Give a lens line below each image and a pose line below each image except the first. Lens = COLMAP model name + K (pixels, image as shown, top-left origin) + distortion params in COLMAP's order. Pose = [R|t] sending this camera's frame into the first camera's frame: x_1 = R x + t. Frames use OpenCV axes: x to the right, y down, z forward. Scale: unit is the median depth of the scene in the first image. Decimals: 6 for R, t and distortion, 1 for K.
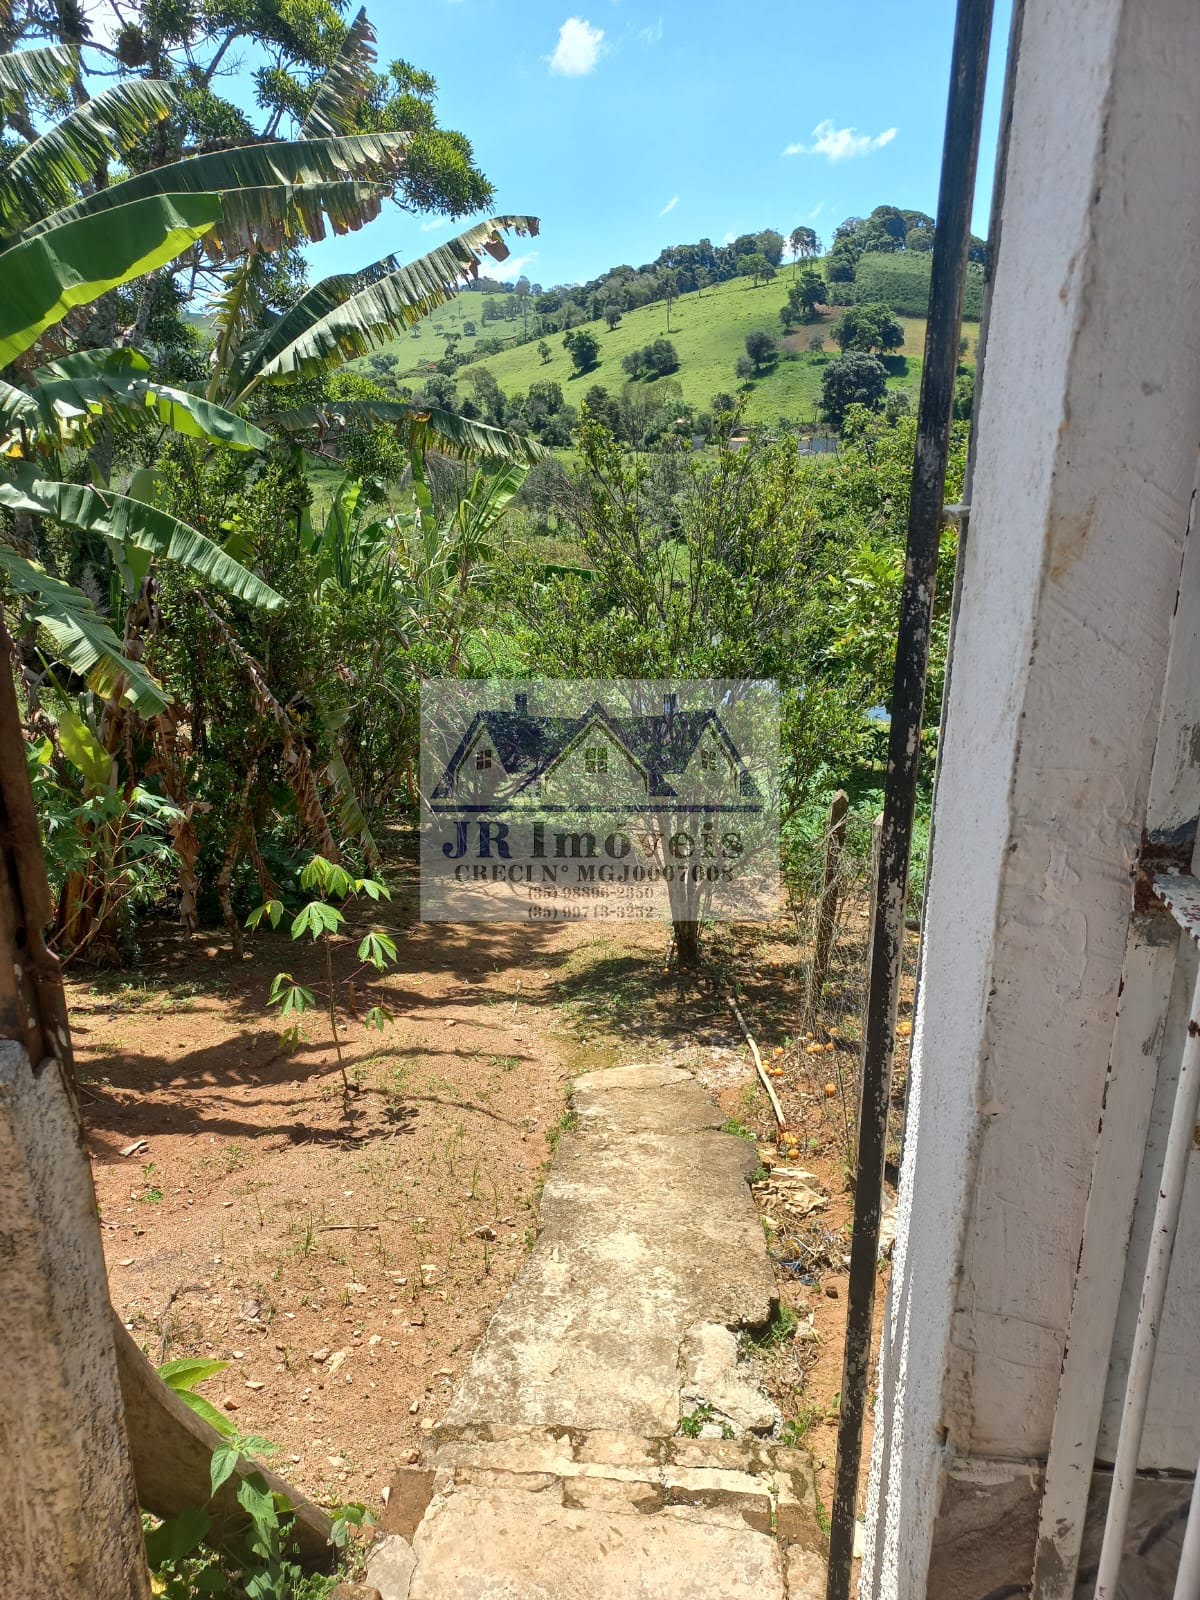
lens RADIAL K [[1152.0, 0, 614.1], [0, 1152.0, 829.4], [0, 0, 1]] dist [0.024006, 0.001029]
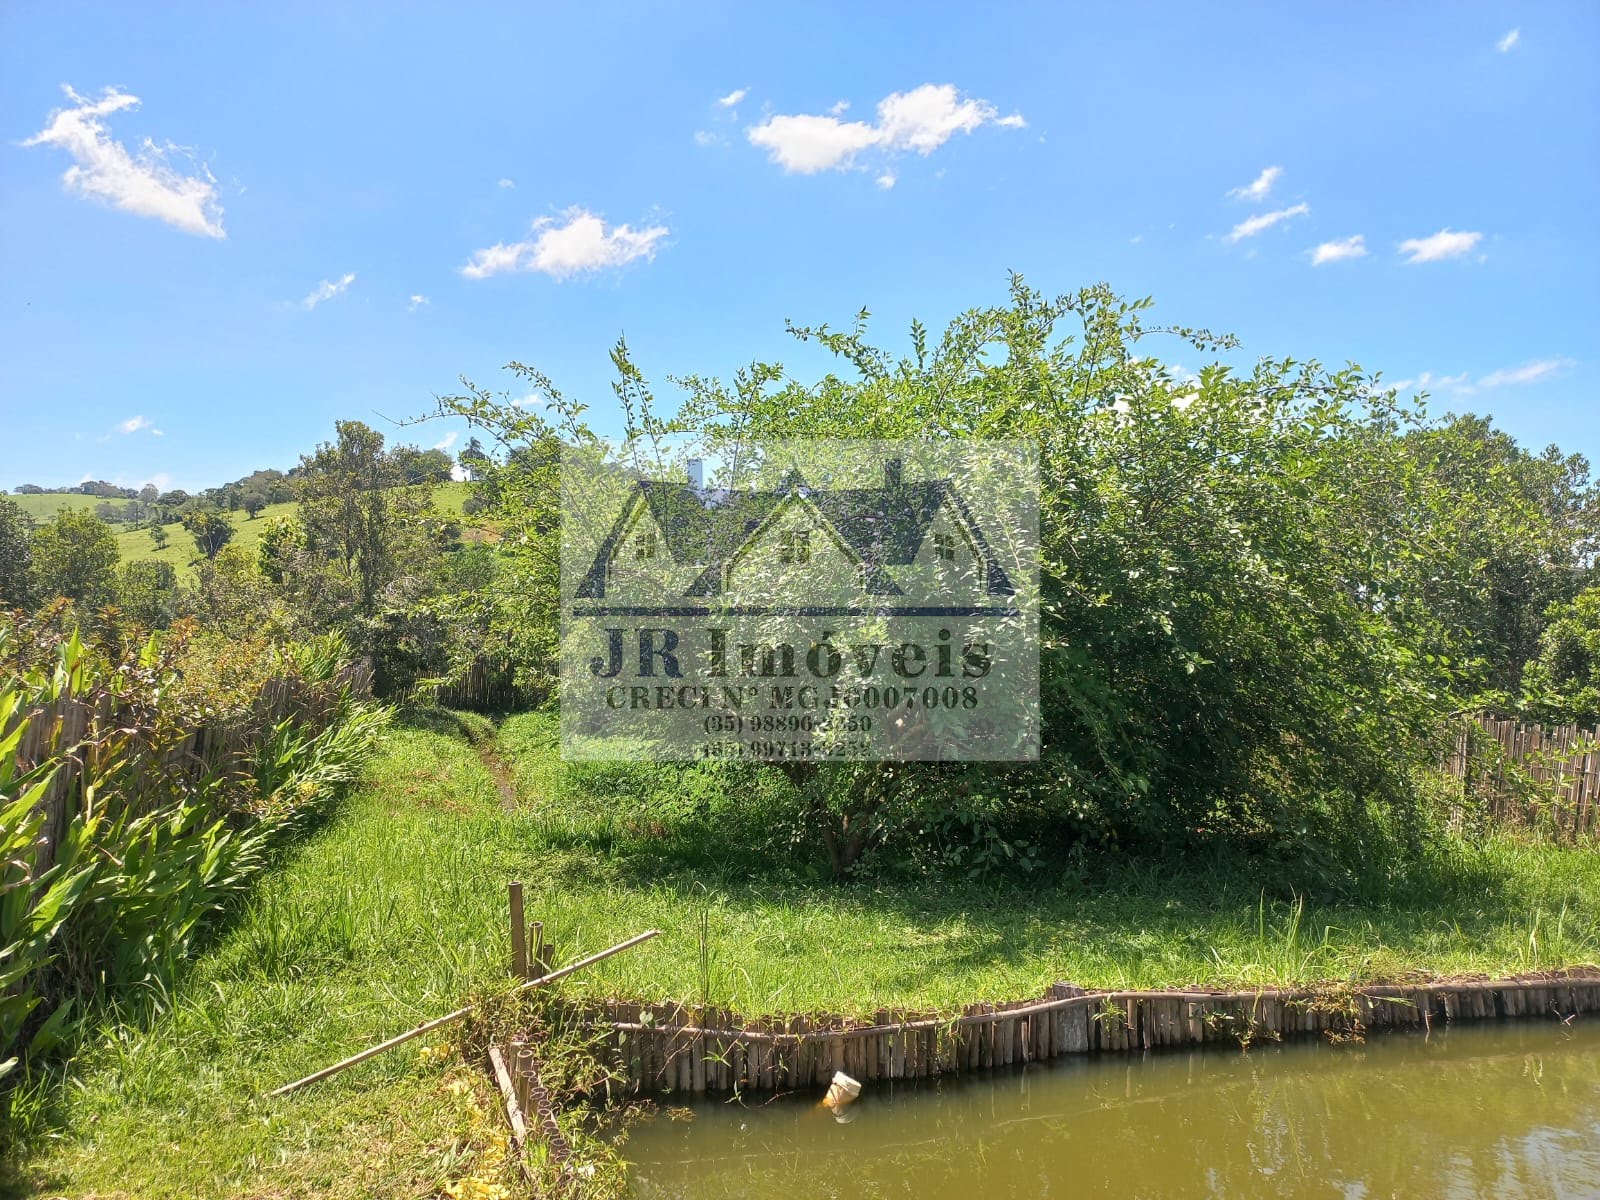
lens RADIAL K [[1161.7, 0, 807.6], [0, 1161.7, 590.0], [0, 0, 1]] dist [0.024220, -0.001786]
pose [[0.903201, 0.045114, 0.426840, 0.003810], [0.119715, 0.928518, -0.351457, -0.041408], [-0.412185, 0.368535, 0.833238, 0.177627]]
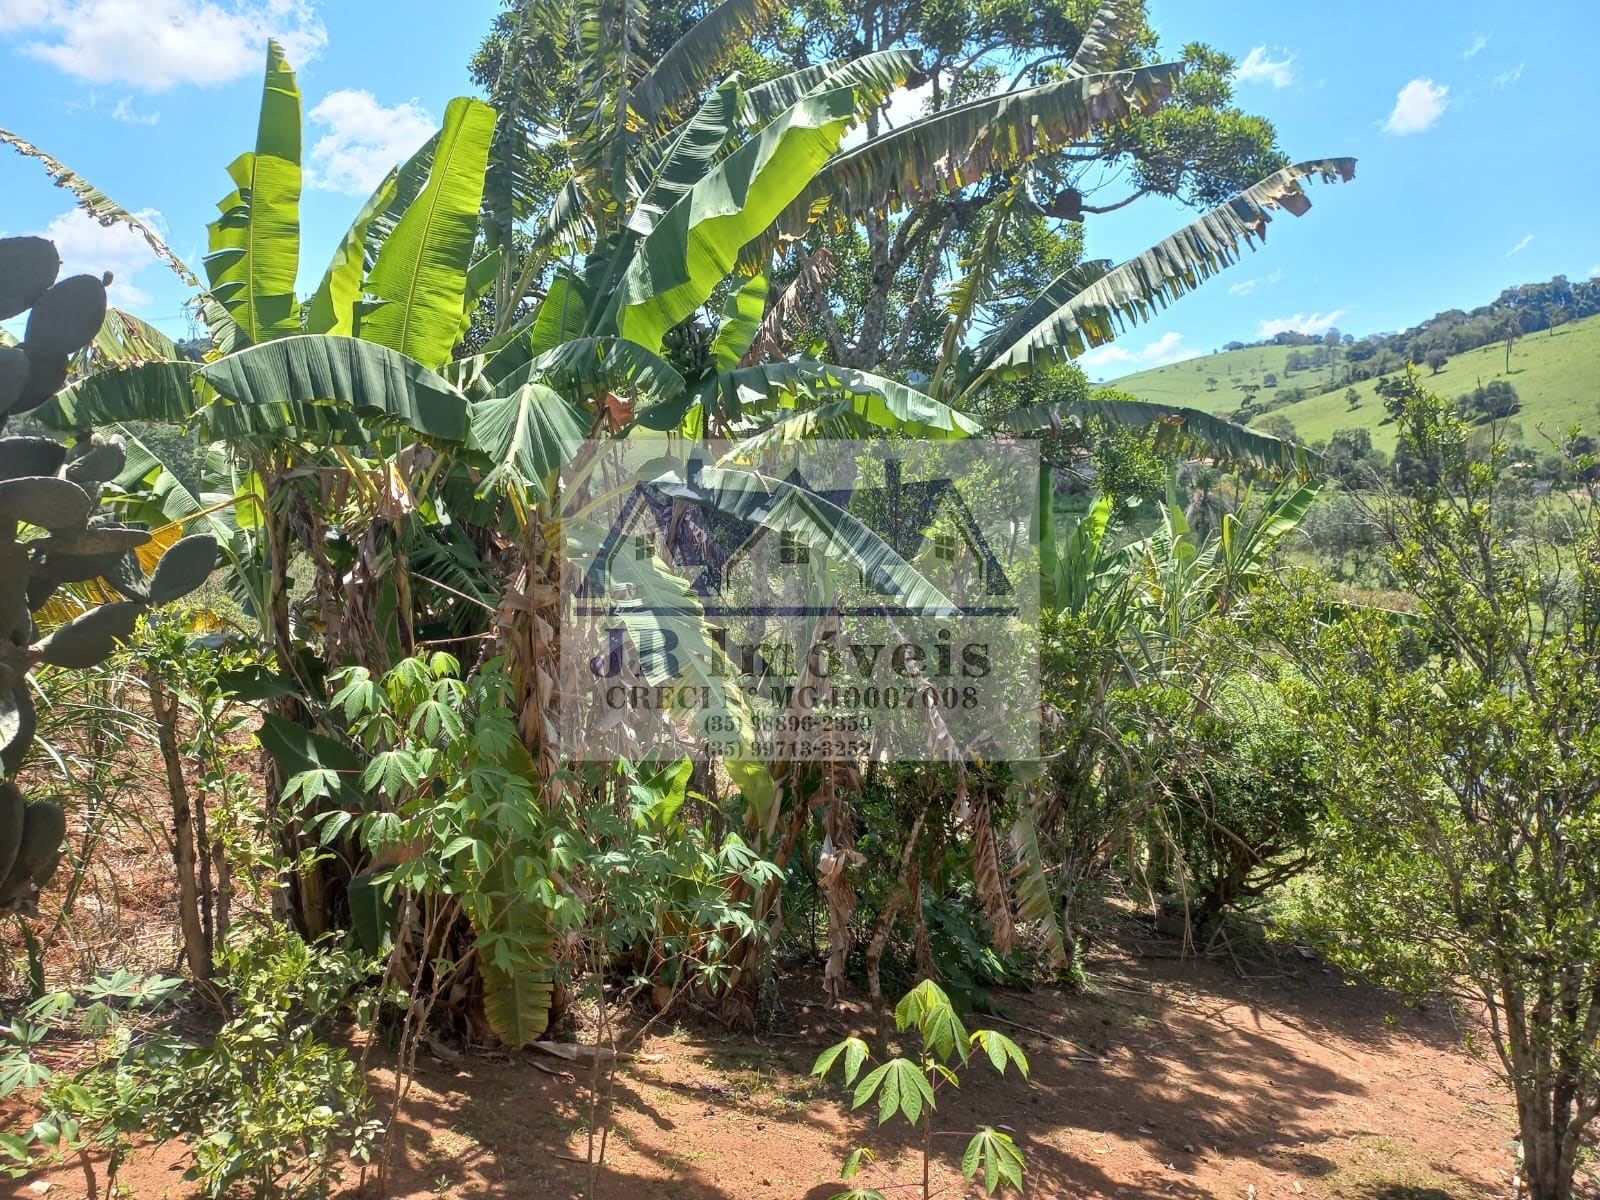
lens RADIAL K [[1166.3, 0, 800.0], [0, 1166.3, 600.0], [0, 0, 1]] dist [0.017484, 0.006979]
pose [[0.881568, 0.048332, -0.469577, -0.000284], [-0.153440, 0.970067, -0.188218, -0.001052], [0.446424, 0.237979, 0.862596, 0.006558]]
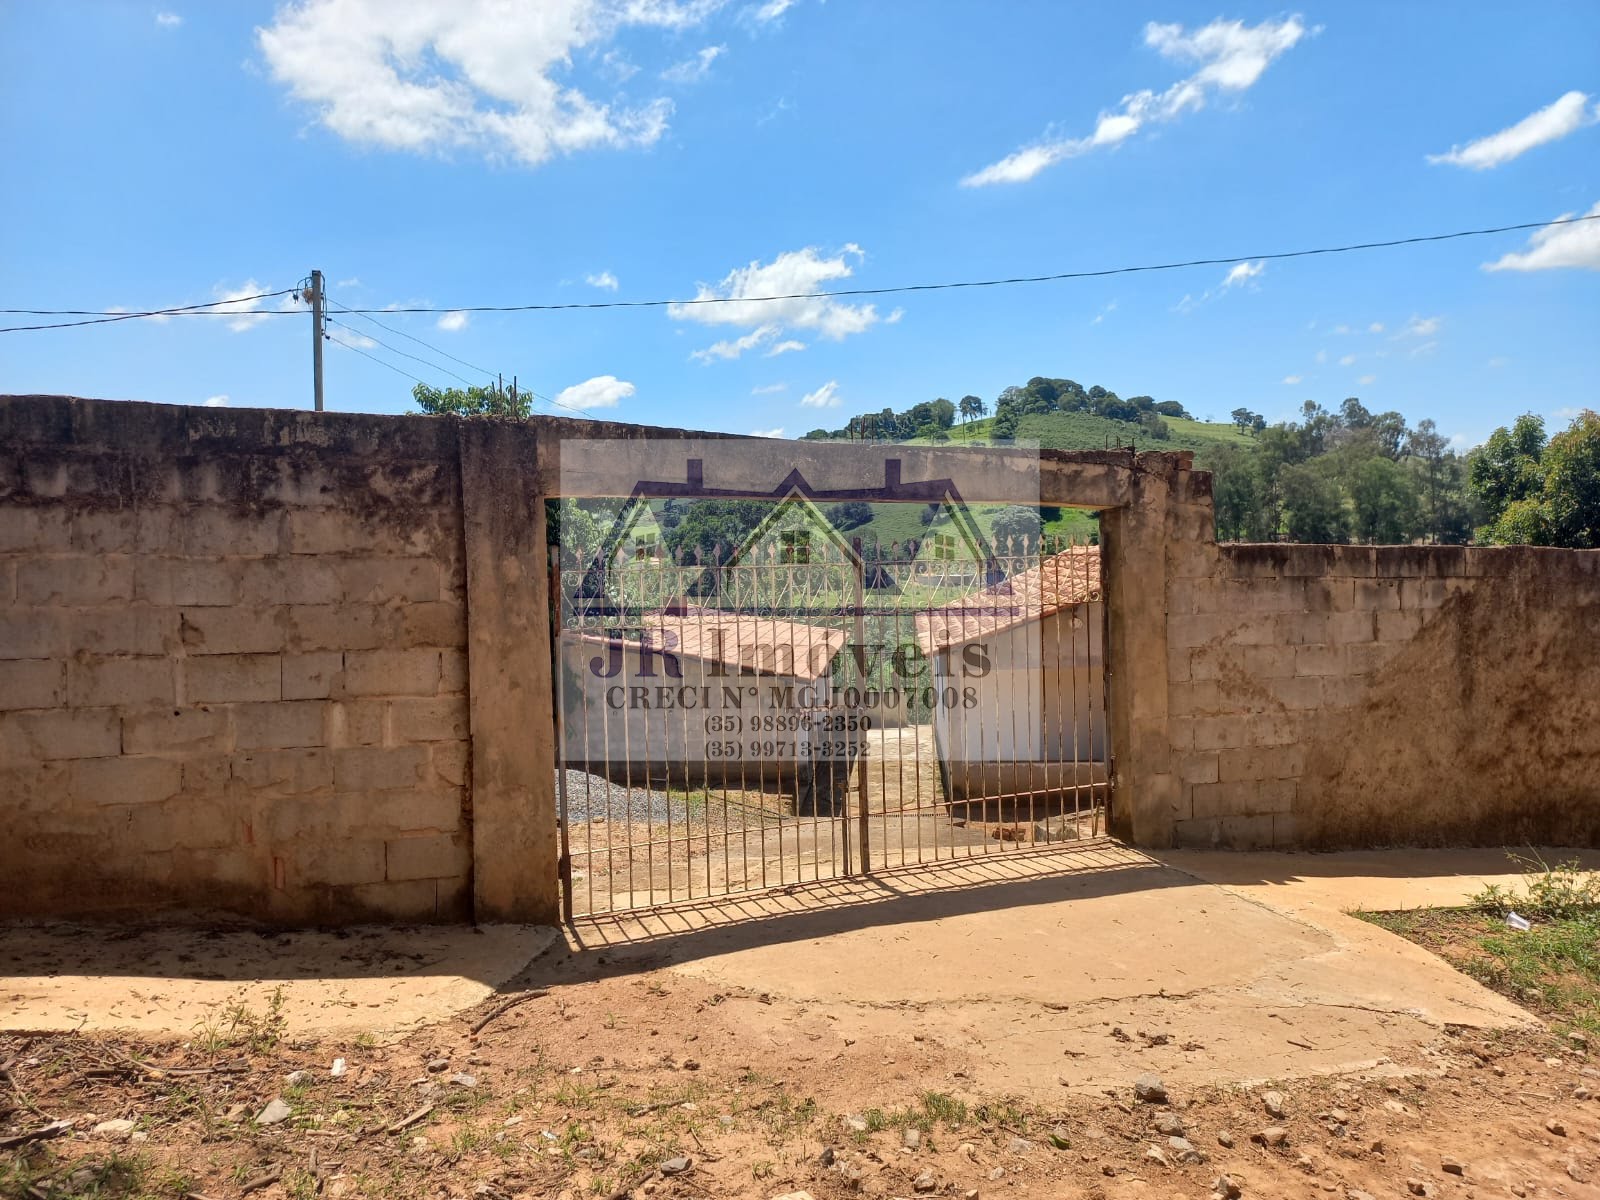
lens RADIAL K [[1152.0, 0, 800.0], [0, 1152.0, 600.0], [0, 0, 1]] dist [0.024006, 0.001029]
pose [[0.999462, -0.031796, -0.008068, -0.013170], [0.028074, 0.956314, -0.290989, 0.029920], [0.016968, 0.290606, 0.956692, -0.127556]]
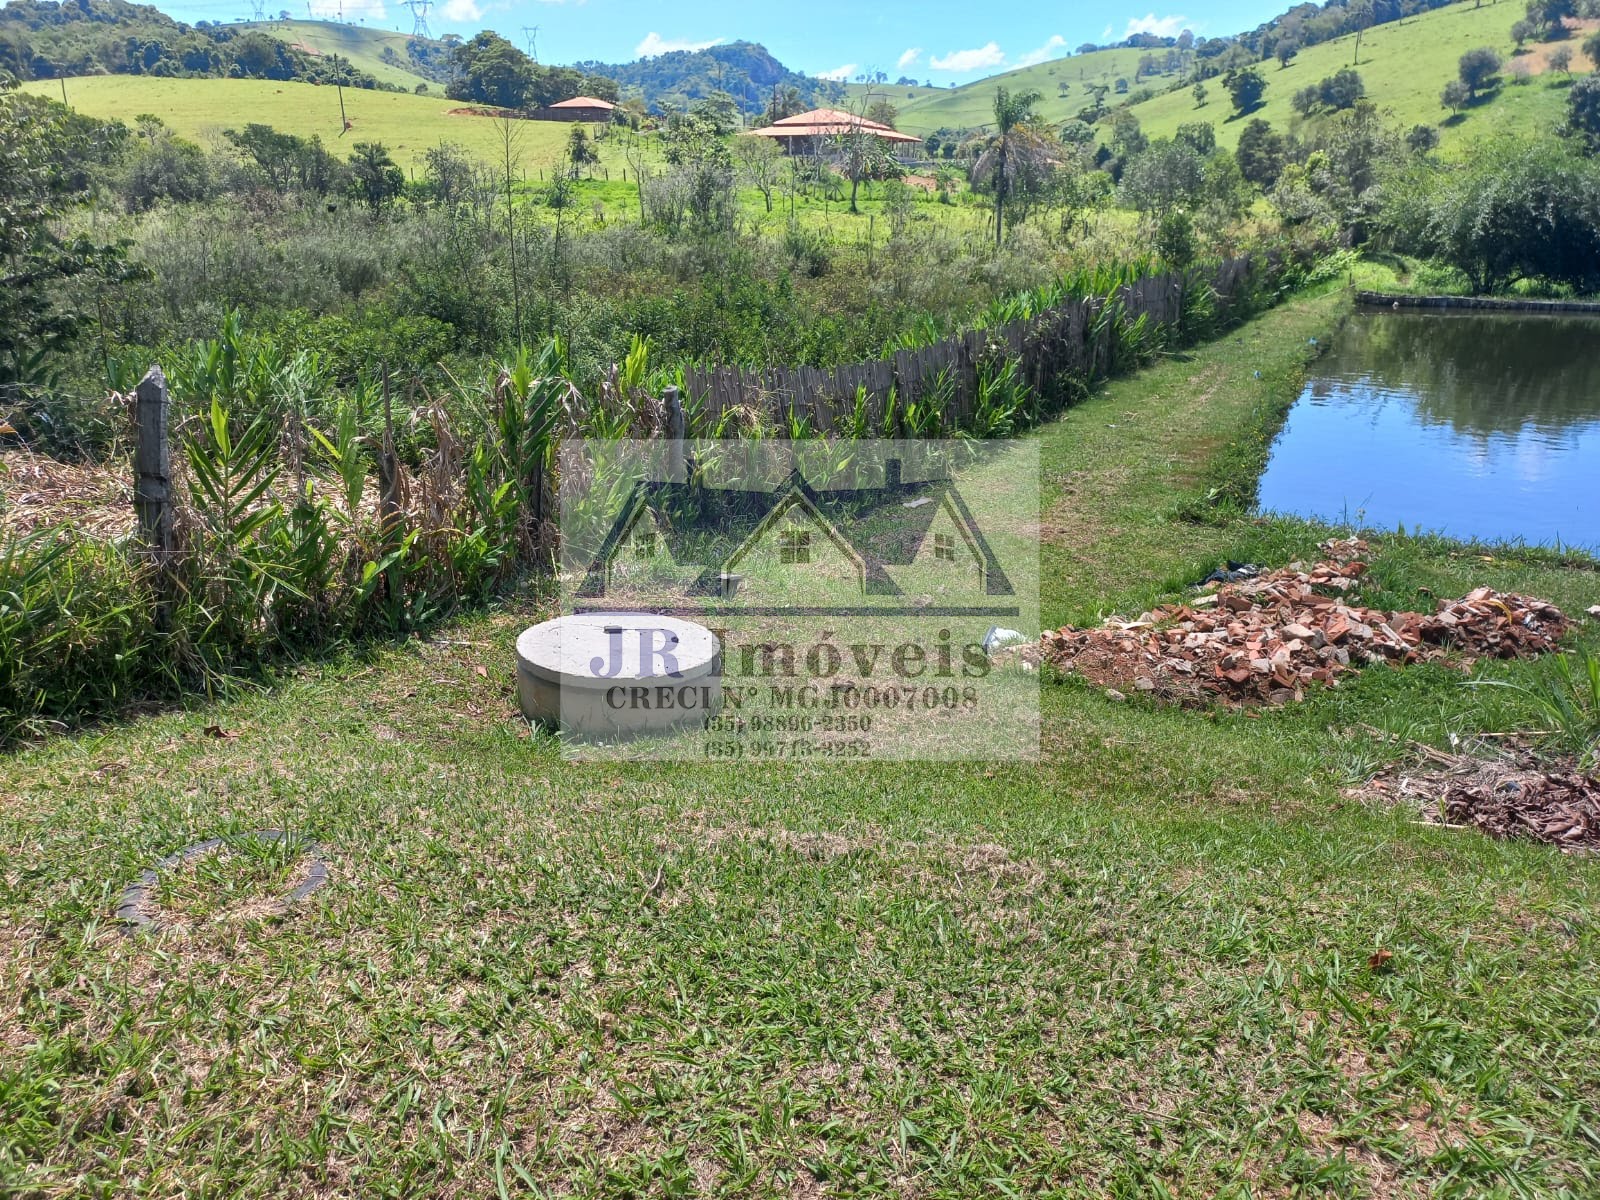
lens RADIAL K [[1152.0, 0, 800.0], [0, 1152.0, 600.0], [0, 0, 1]] dist [0.024006, 0.001029]
pose [[0.934159, 0.114757, -0.337903, -0.000330], [-0.114001, 0.993234, 0.022153, -0.007264], [0.338159, 0.017827, 0.940920, 0.064144]]
